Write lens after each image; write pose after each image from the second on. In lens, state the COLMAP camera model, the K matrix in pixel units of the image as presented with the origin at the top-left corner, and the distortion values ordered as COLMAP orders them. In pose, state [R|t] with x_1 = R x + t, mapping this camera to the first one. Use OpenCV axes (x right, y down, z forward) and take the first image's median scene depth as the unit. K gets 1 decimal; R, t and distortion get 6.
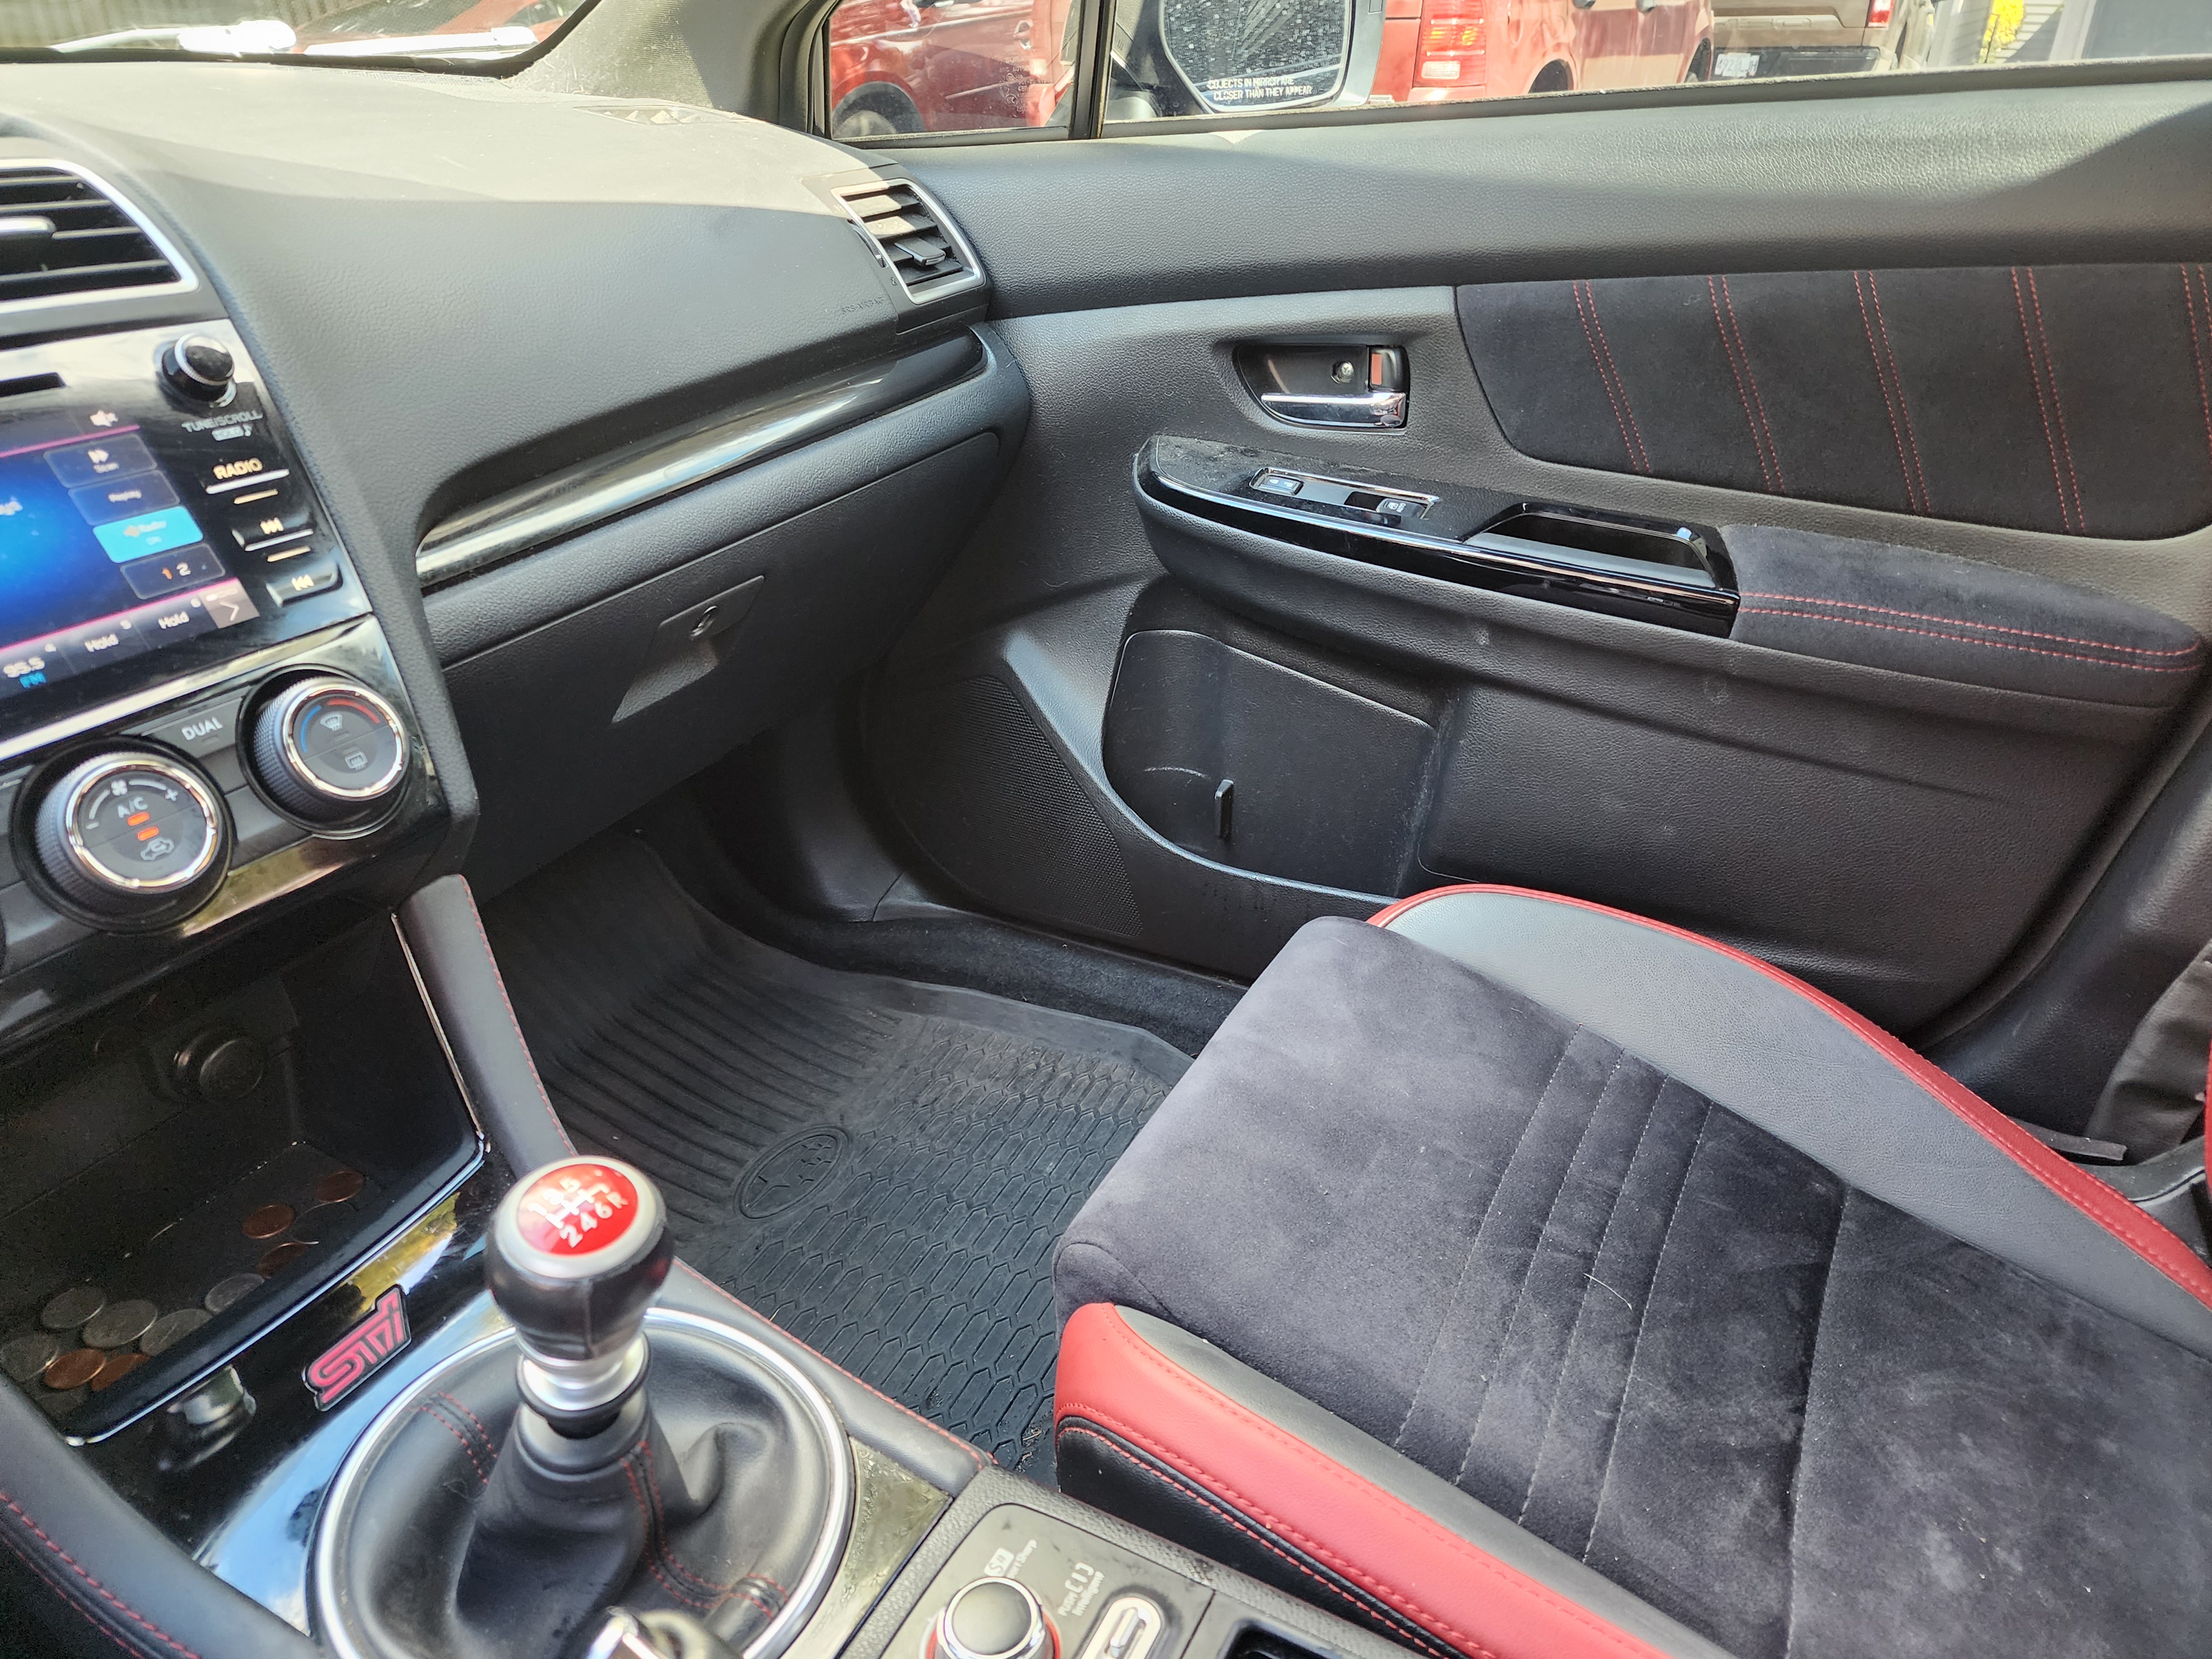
lens RADIAL K [[1481.8, 0, 1086.0], [0, 1481.8, 810.2], [0, 0, 1]] dist [0.065805, -0.056038]
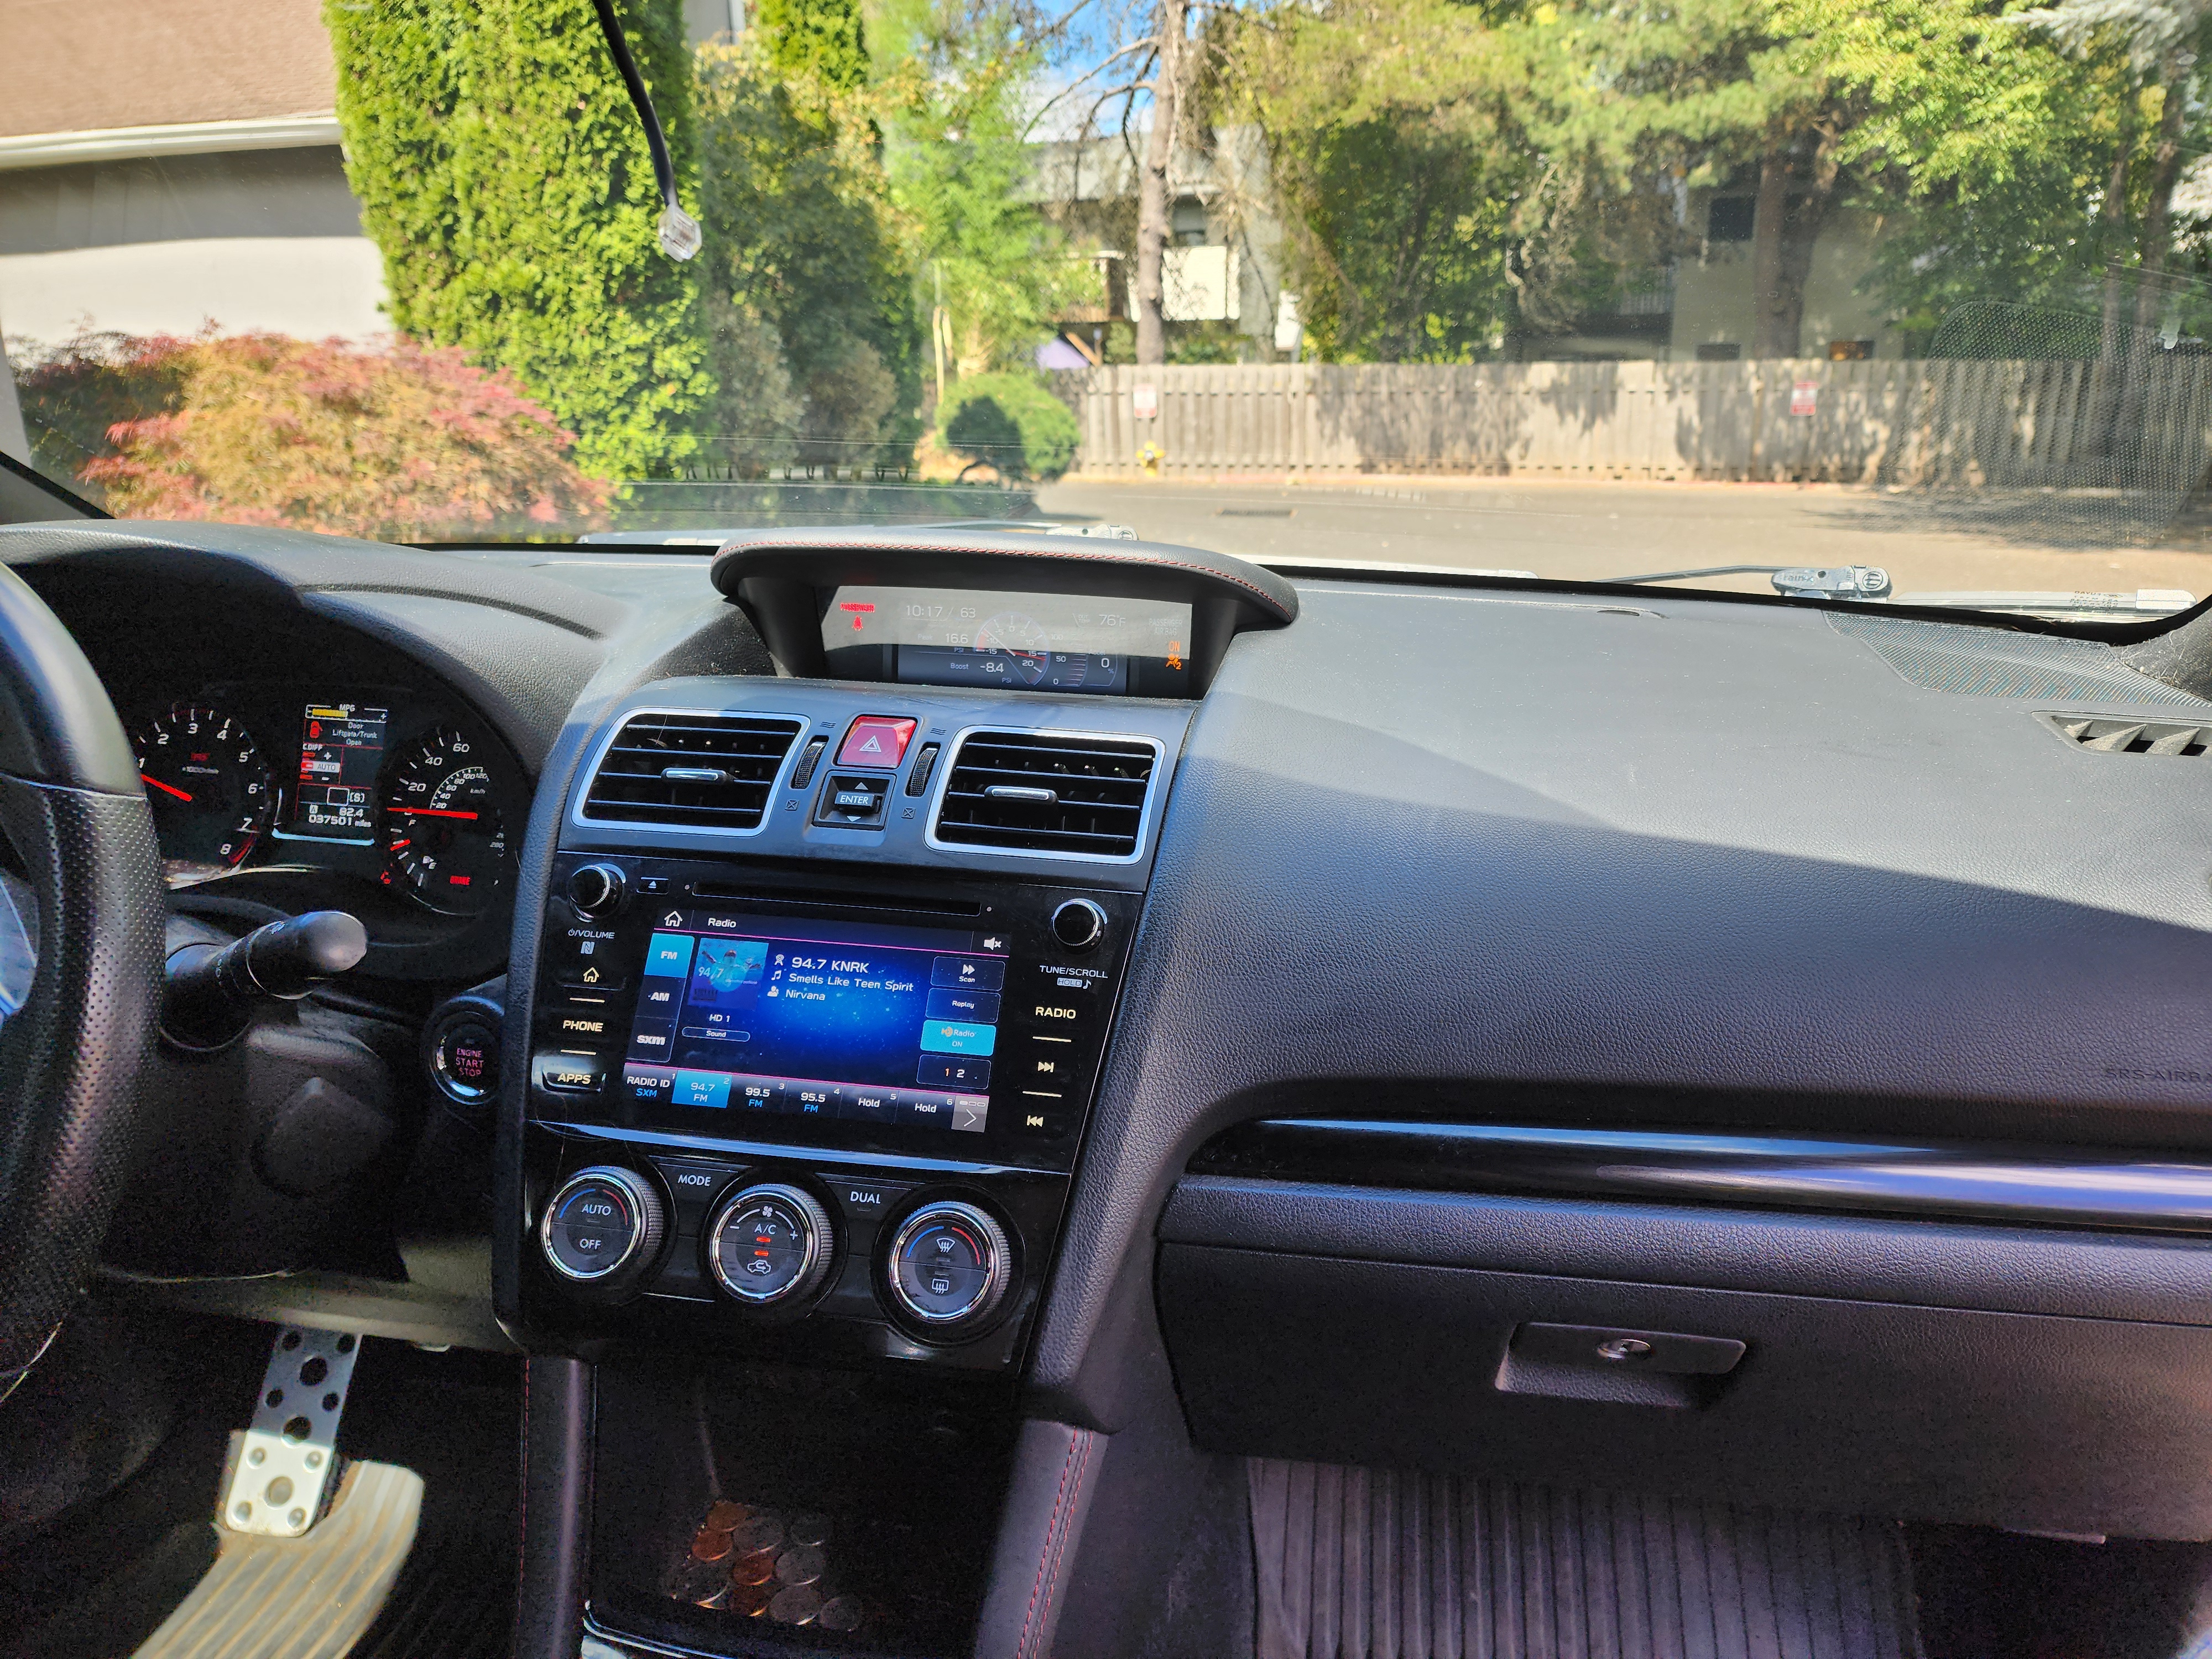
lens RADIAL K [[1481.8, 0, 1116.6], [0, 1481.8, 828.3], [0, 0, 1]] dist [0.065805, -0.056038]
pose [[0.306051, 0.259791, -0.915883, 0.487330], [-0.446288, 0.888940, 0.103018, -0.517854], [0.840928, 0.377219, 0.388002, 0.570188]]
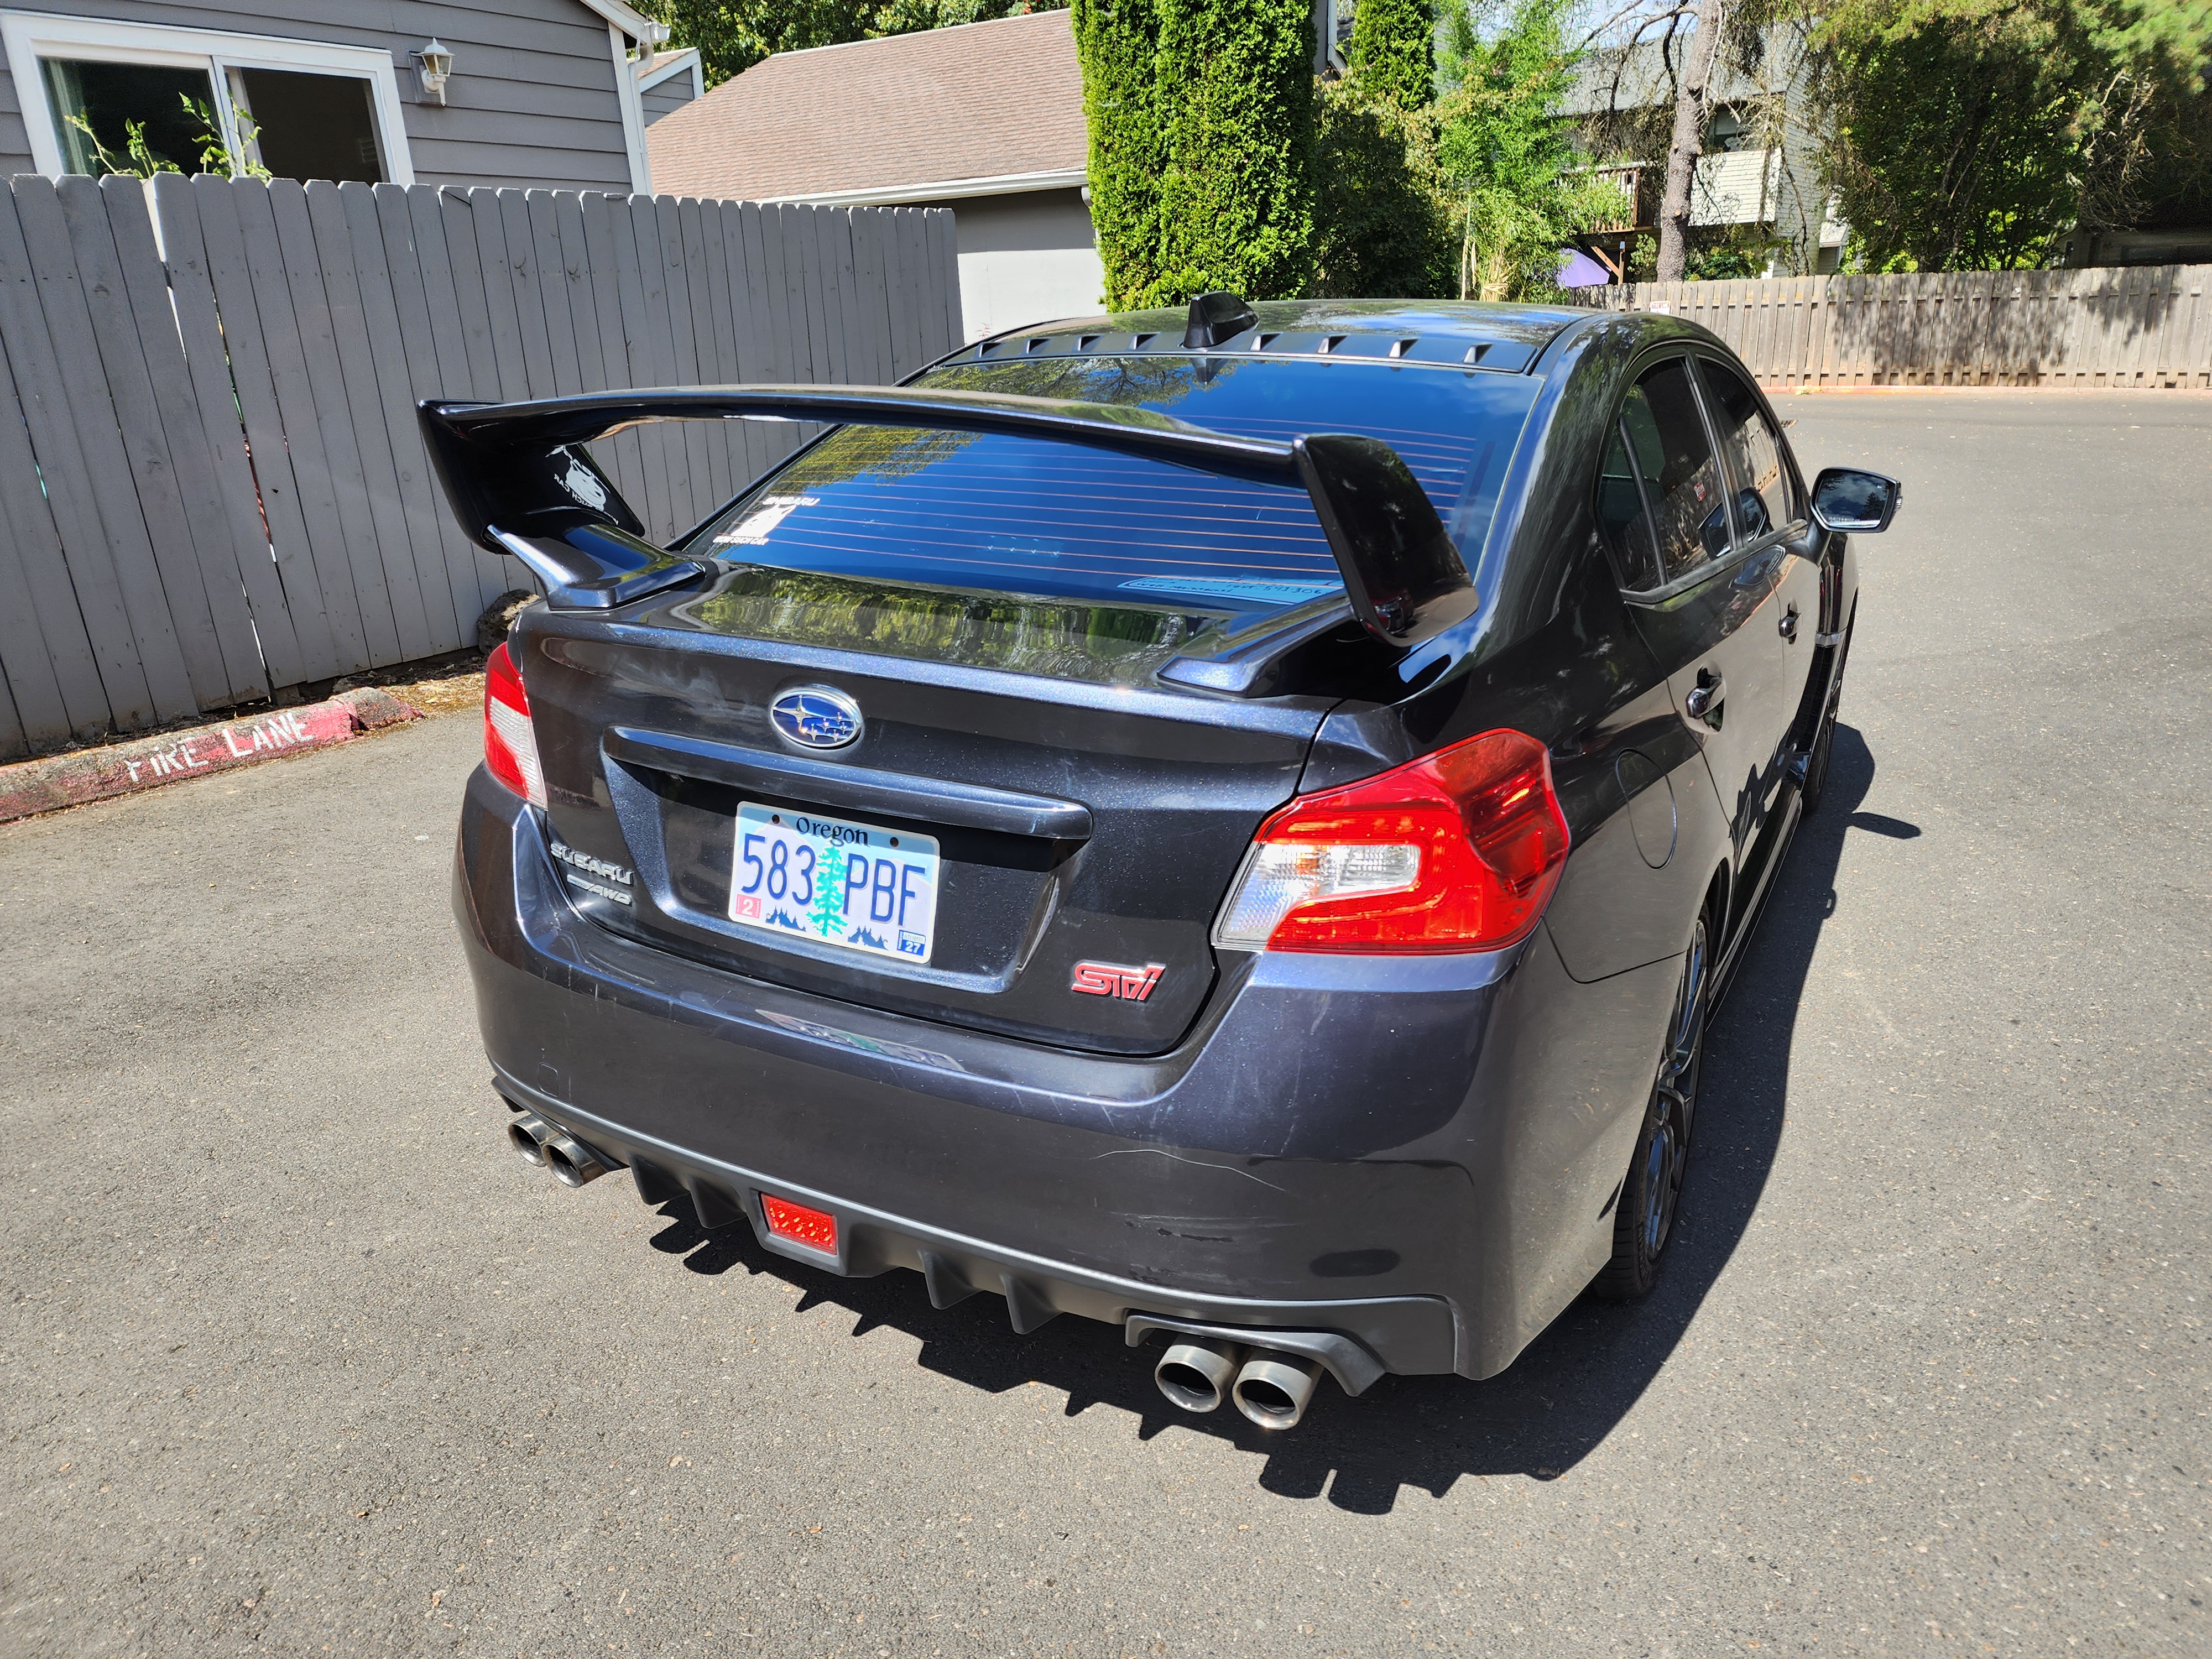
lens RADIAL K [[1481.8, 0, 1104.1], [0, 1481.8, 843.2], [0, 0, 1]] dist [0.065805, -0.056038]
pose [[-0.017382, 0.333993, -0.942415, 6.898583], [-0.446390, 0.840813, 0.306218, -0.363906], [0.894670, 0.426008, 0.134476, -1.146829]]
